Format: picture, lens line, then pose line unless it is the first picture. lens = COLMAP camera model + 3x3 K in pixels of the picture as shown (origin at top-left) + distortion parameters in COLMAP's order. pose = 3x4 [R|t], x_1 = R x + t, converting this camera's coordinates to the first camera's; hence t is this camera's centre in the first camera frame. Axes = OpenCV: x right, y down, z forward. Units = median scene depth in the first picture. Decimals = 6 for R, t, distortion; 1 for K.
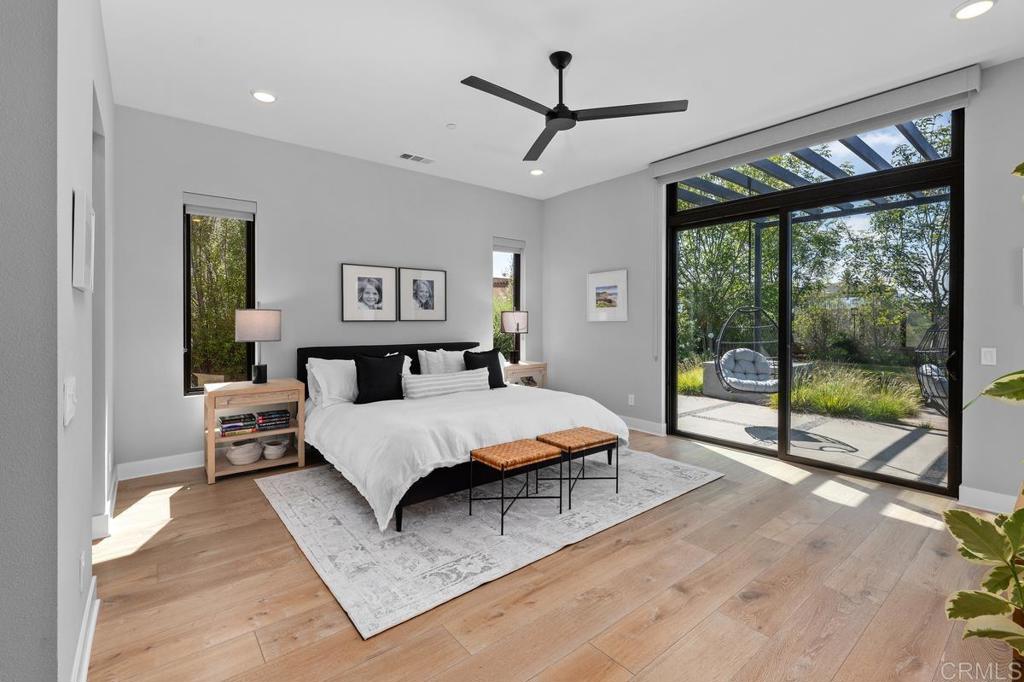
lens RADIAL K [[455.8, 0, 506.7], [0, 455.8, 319.0], [0, 0, 1]] dist [0.002812, 0.000173]
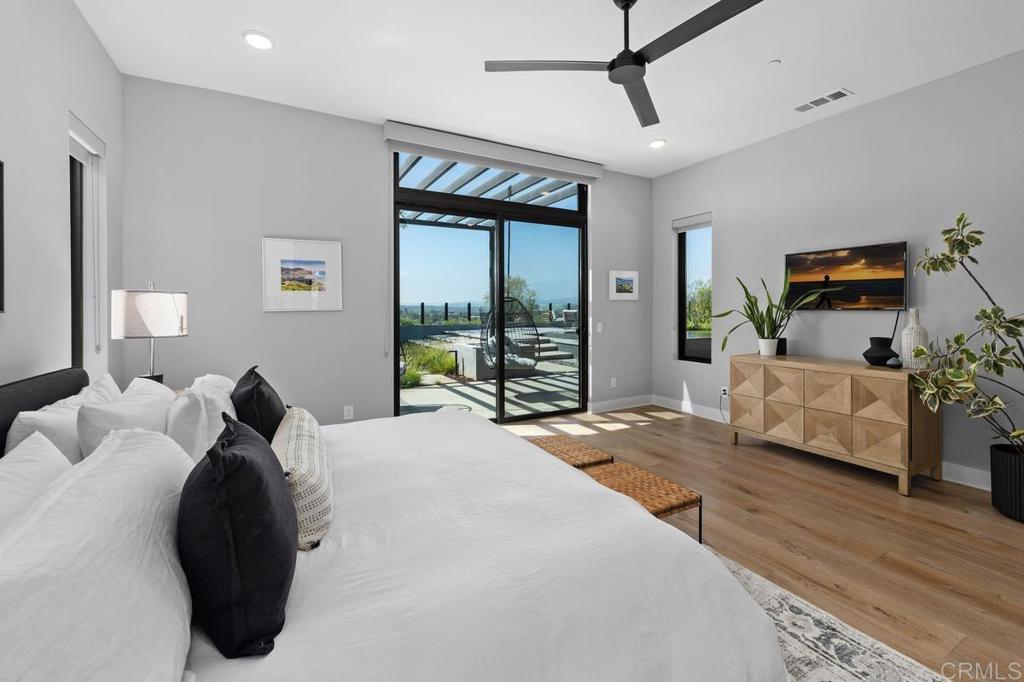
lens RADIAL K [[427.4, 0, 508.7], [0, 427.4, 311.2], [0, 0, 1]] dist [-0.001995, -0.000262]
pose [[0.177498, -0.007294, 0.984094, -0.389331], [0.002494, 0.999973, 0.006962, 0.002376], [-0.984118, 0.001218, 0.177511, 0.603940]]
